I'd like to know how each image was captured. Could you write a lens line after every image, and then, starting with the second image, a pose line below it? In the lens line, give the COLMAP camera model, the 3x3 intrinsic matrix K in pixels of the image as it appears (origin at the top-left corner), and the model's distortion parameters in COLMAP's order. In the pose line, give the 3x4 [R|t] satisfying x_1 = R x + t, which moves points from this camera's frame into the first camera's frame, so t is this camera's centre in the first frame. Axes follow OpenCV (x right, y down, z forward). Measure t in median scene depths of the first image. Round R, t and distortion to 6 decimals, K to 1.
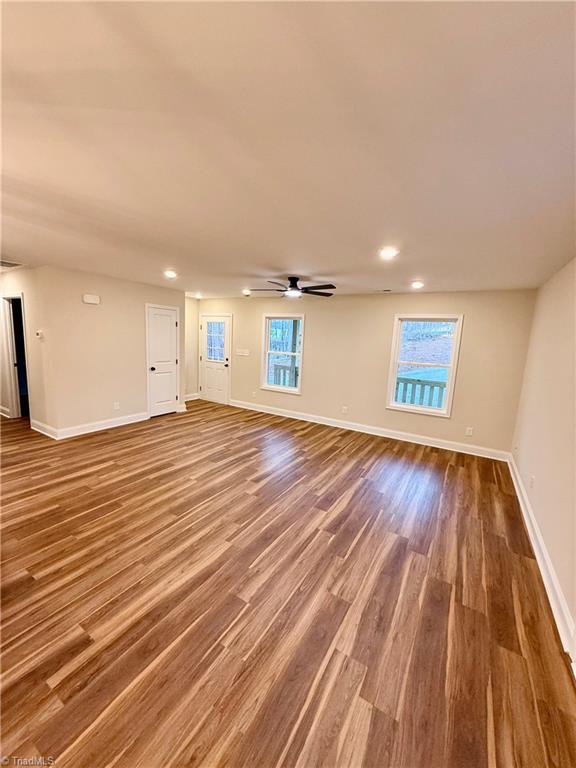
lens RADIAL K [[305.4, 0, 288.0], [0, 305.4, 384.0], [0, 0, 1]] dist [-0.002303, -0.000040]
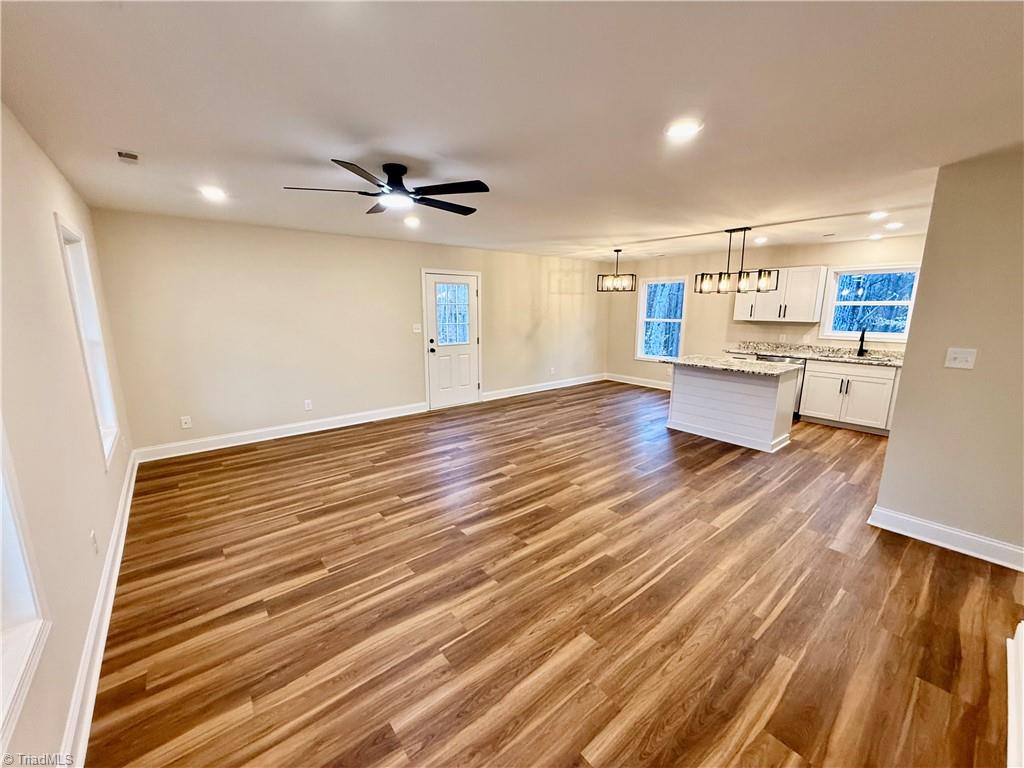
lens RADIAL K [[407.4, 0, 512.0], [0, 407.4, 384.0], [0, 0, 1]] dist [-0.001979, -0.000288]
pose [[-0.942510, -0.114227, 0.314049, -0.419904], [0.000168, 0.939605, 0.342260, -0.272501], [-0.334177, 0.322637, -0.885568, 1.747637]]
